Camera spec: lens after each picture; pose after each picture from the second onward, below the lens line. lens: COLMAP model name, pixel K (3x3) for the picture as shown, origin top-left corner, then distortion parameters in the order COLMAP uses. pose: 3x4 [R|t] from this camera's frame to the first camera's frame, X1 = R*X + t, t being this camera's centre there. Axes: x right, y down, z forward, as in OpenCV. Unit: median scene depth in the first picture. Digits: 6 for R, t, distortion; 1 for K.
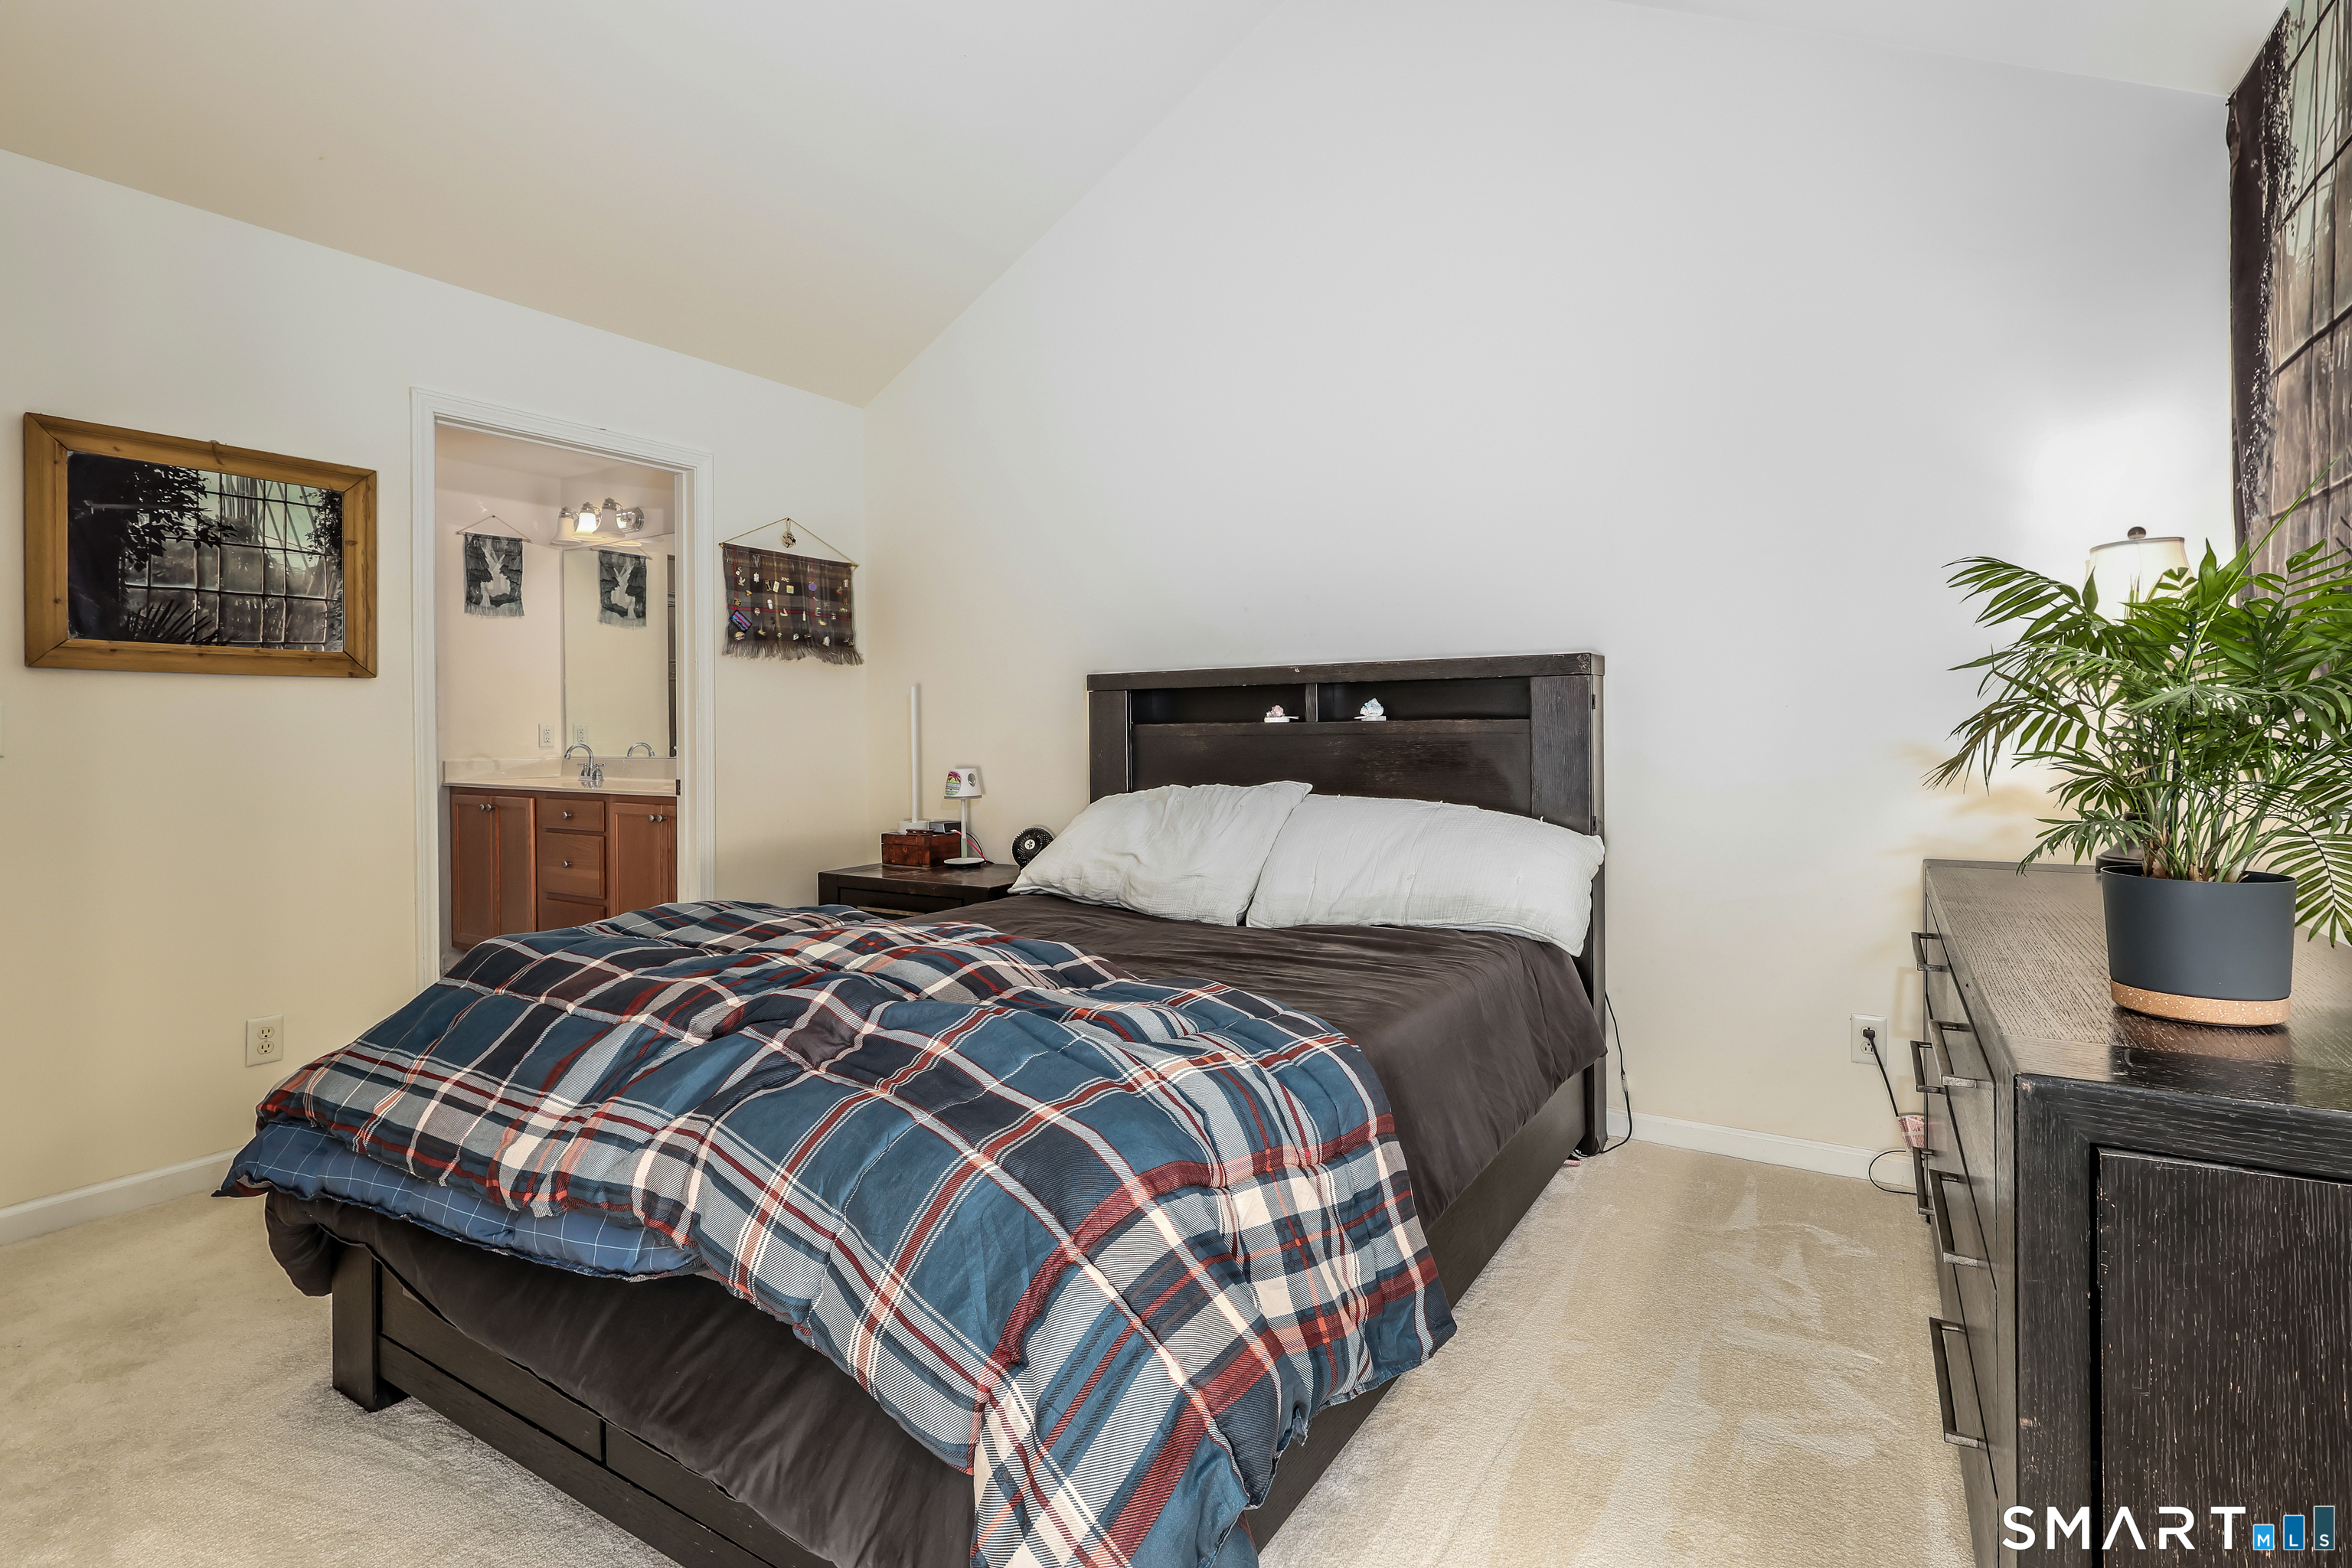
lens RADIAL K [[1086.0, 0, 1205.4], [0, 1086.0, 733.6], [0, 0, 1]] dist [0.001070, 0.000078]
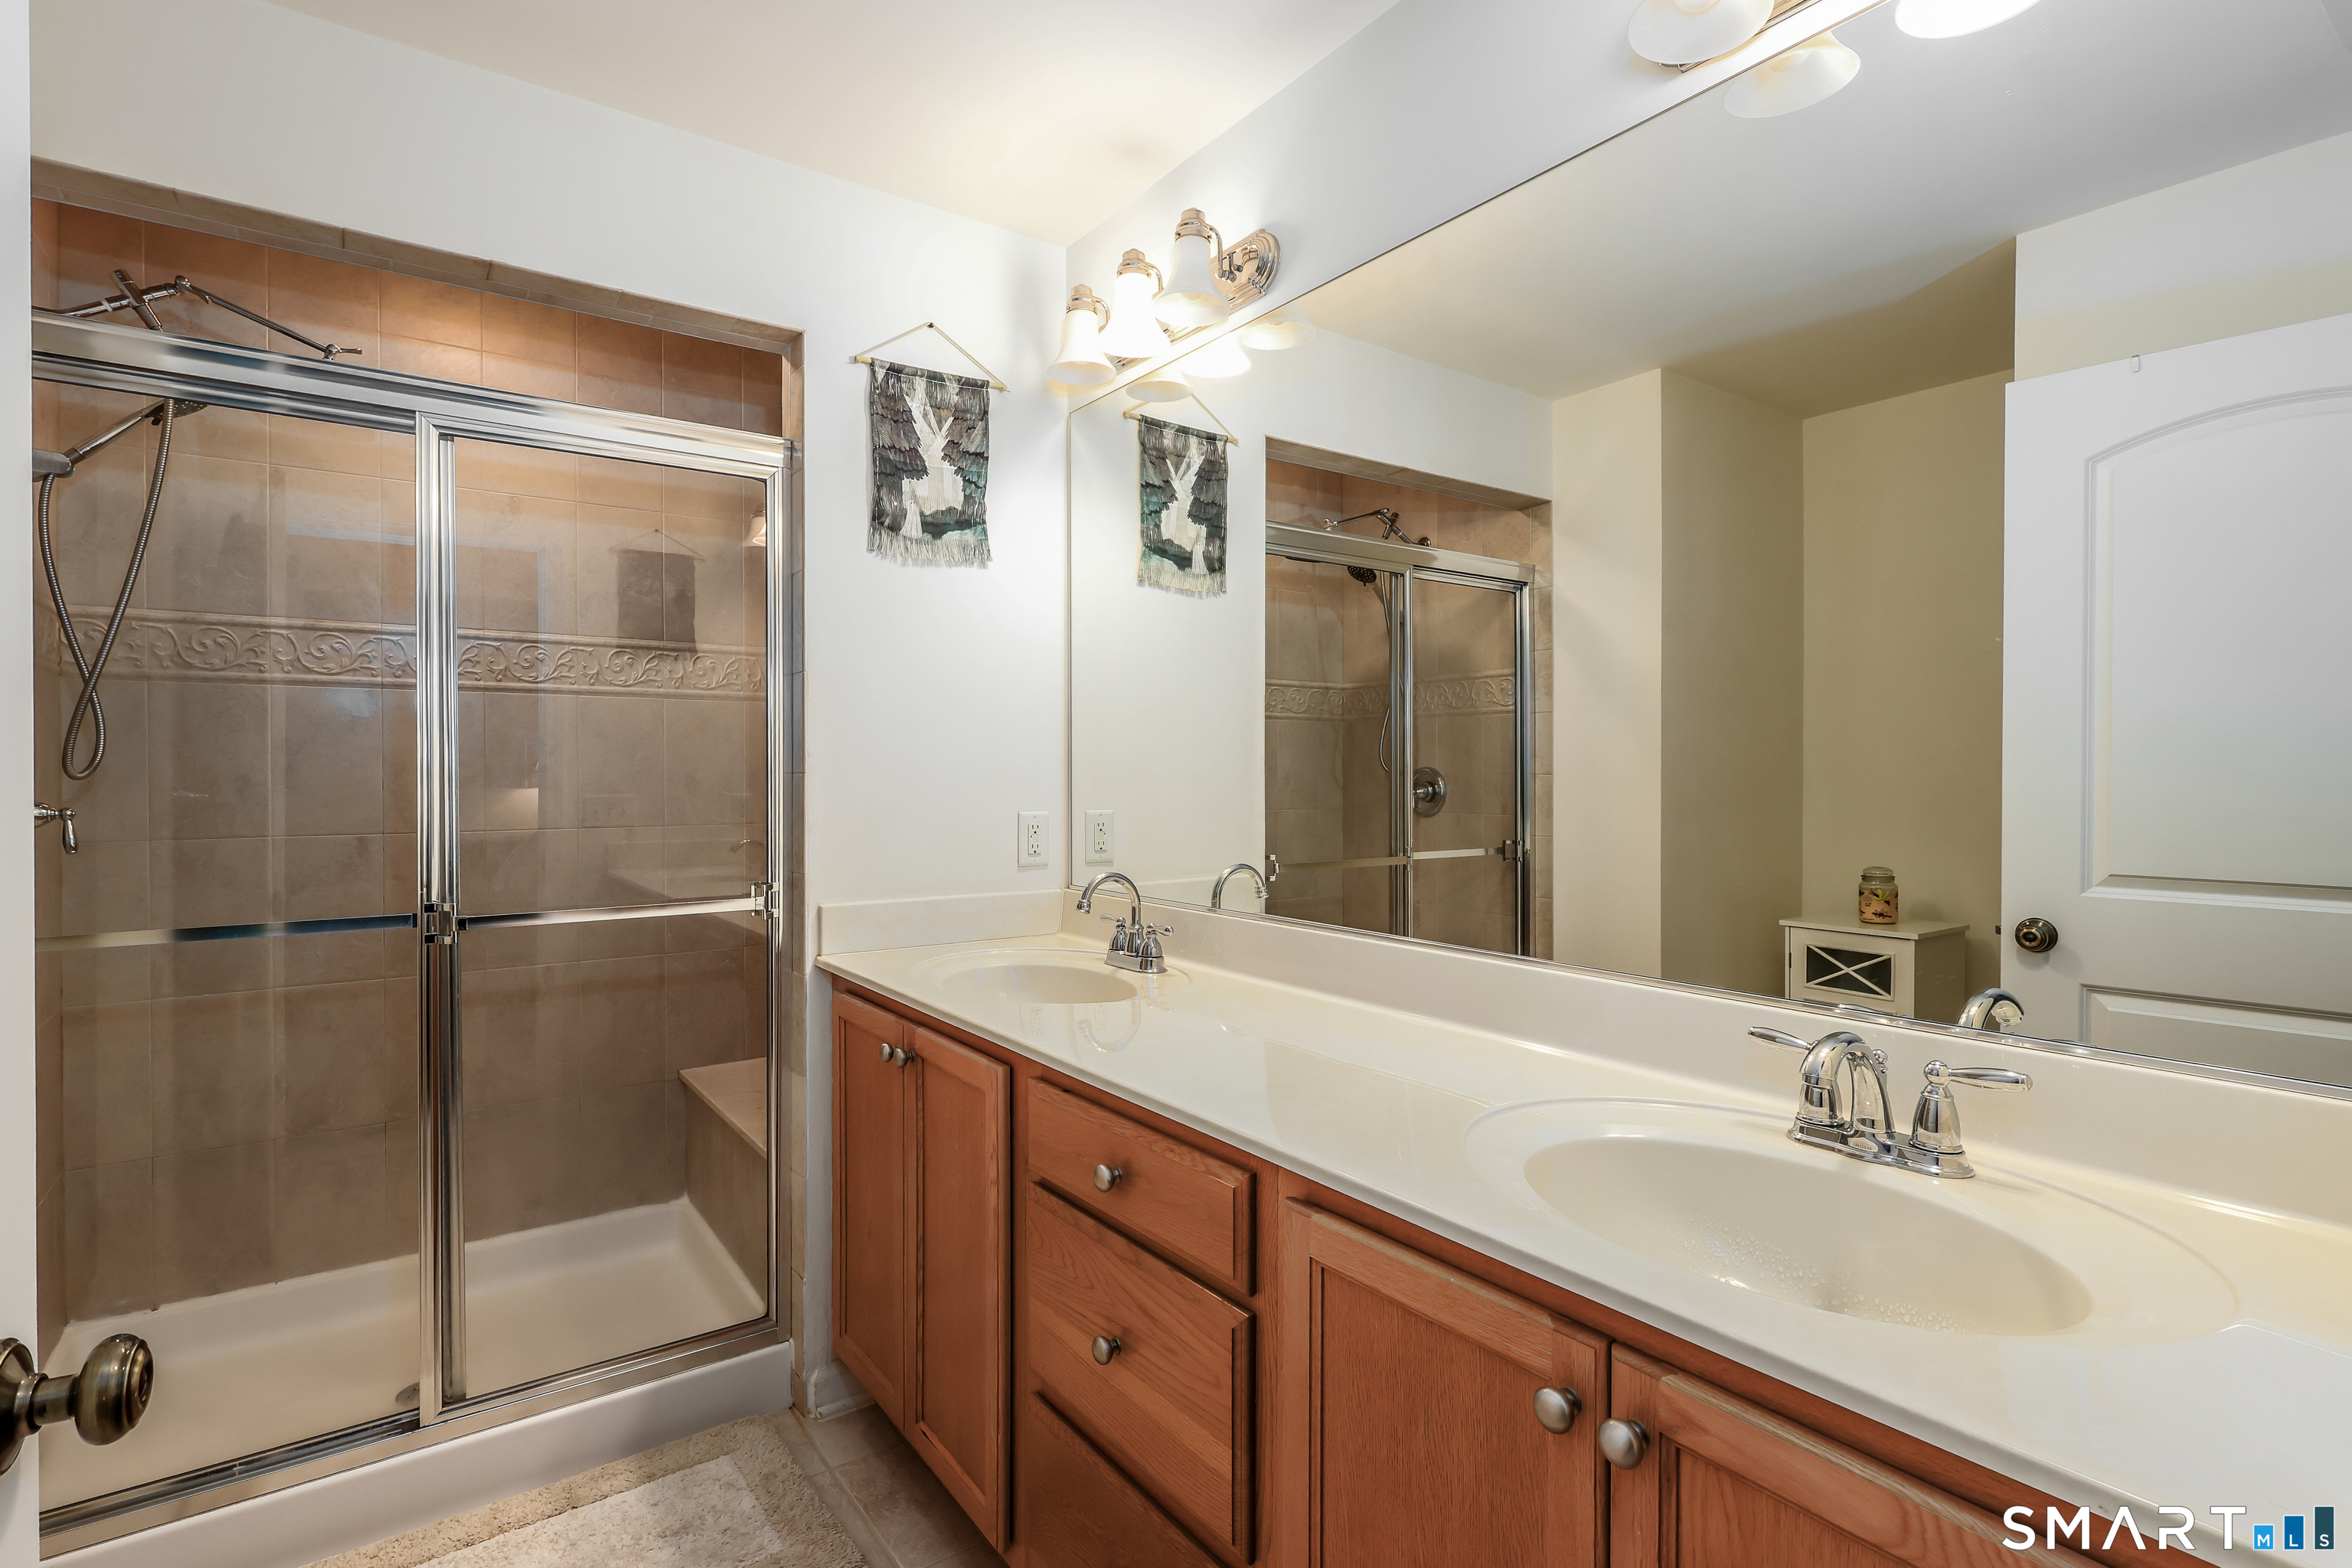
lens RADIAL K [[1111.1, 0, 1162.4], [0, 1111.1, 781.1], [0, 0, 1]] dist [0.001218, 0.000183]
pose [[0.916295, 0.012088, -0.400322, -0.390704], [-0.010971, 0.999927, 0.005082, -0.025664], [0.400354, -0.000265, 0.916361, 0.628809]]
